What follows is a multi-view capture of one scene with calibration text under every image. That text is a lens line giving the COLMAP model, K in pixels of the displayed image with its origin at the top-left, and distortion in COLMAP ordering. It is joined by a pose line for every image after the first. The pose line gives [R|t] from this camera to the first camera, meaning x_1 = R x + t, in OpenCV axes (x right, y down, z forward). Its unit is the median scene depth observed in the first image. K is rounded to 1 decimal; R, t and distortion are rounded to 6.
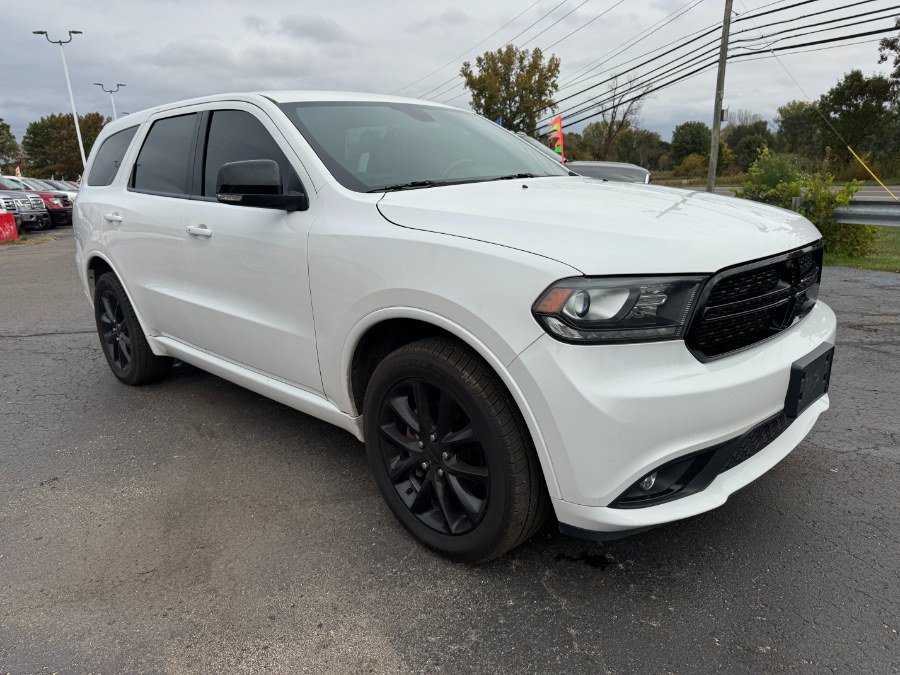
lens RADIAL K [[637.6, 0, 448.9], [0, 637.6, 333.6], [0, 0, 1]] dist [-0.003241, -0.000208]
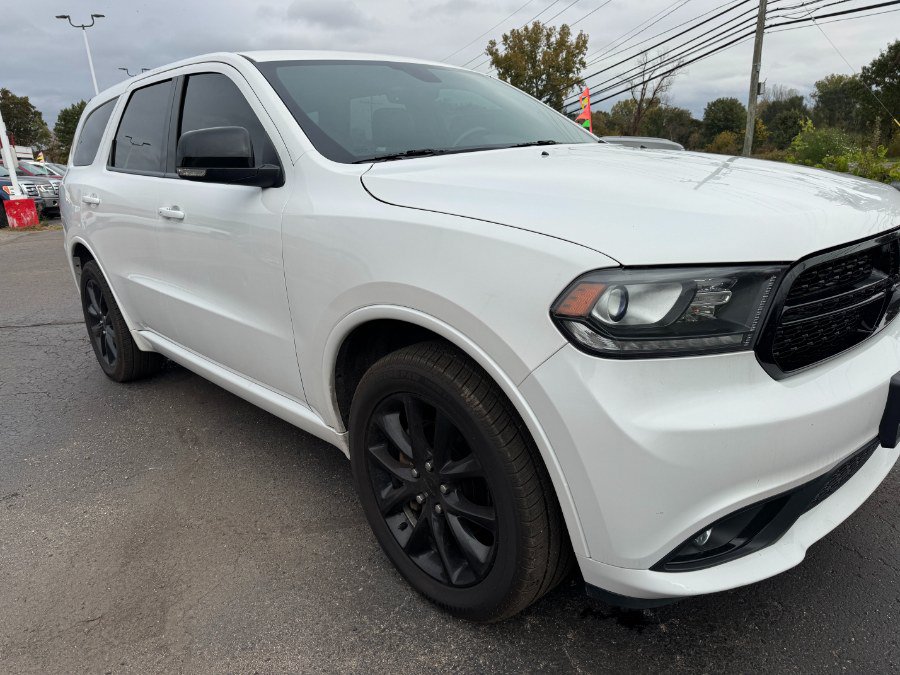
lens RADIAL K [[637.6, 0, 449.5], [0, 637.6, 335.8], [0, 0, 1]] dist [-0.003241, -0.000208]
pose [[0.999212, -0.001145, -0.039682, 0.015944], [0.002340, 0.999545, 0.030059, -0.012583], [0.039630, -0.030128, 0.998760, 0.094298]]
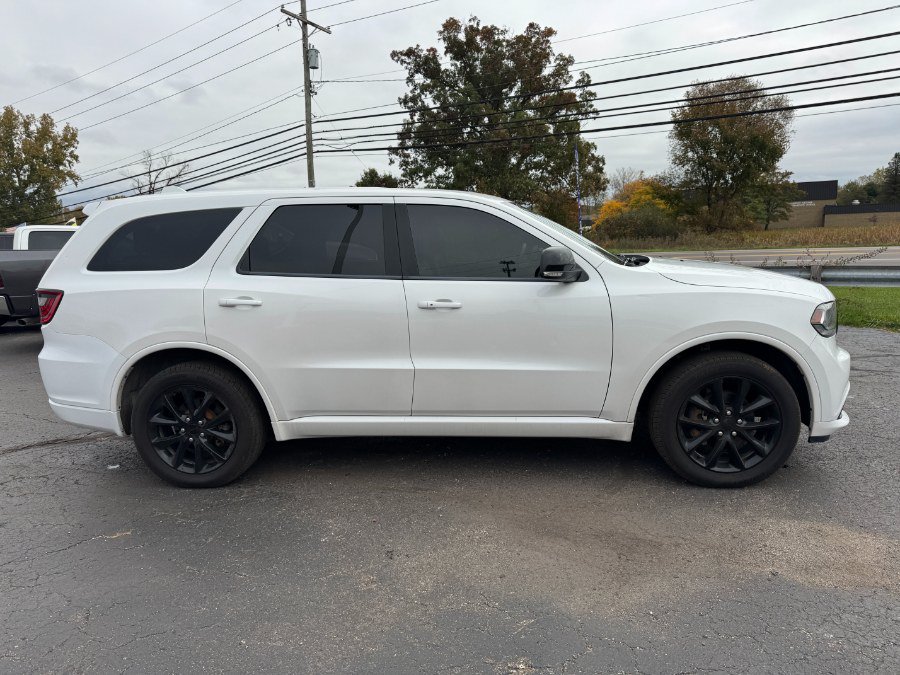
lens RADIAL K [[637.6, 0, 449.0], [0, 637.6, 329.5], [0, 0, 1]] dist [-0.003241, -0.000208]
pose [[0.768296, -0.079006, 0.635200, -0.758914], [0.155992, 0.985544, -0.066096, -0.024505], [-0.620796, 0.149867, 0.769514, 0.072970]]
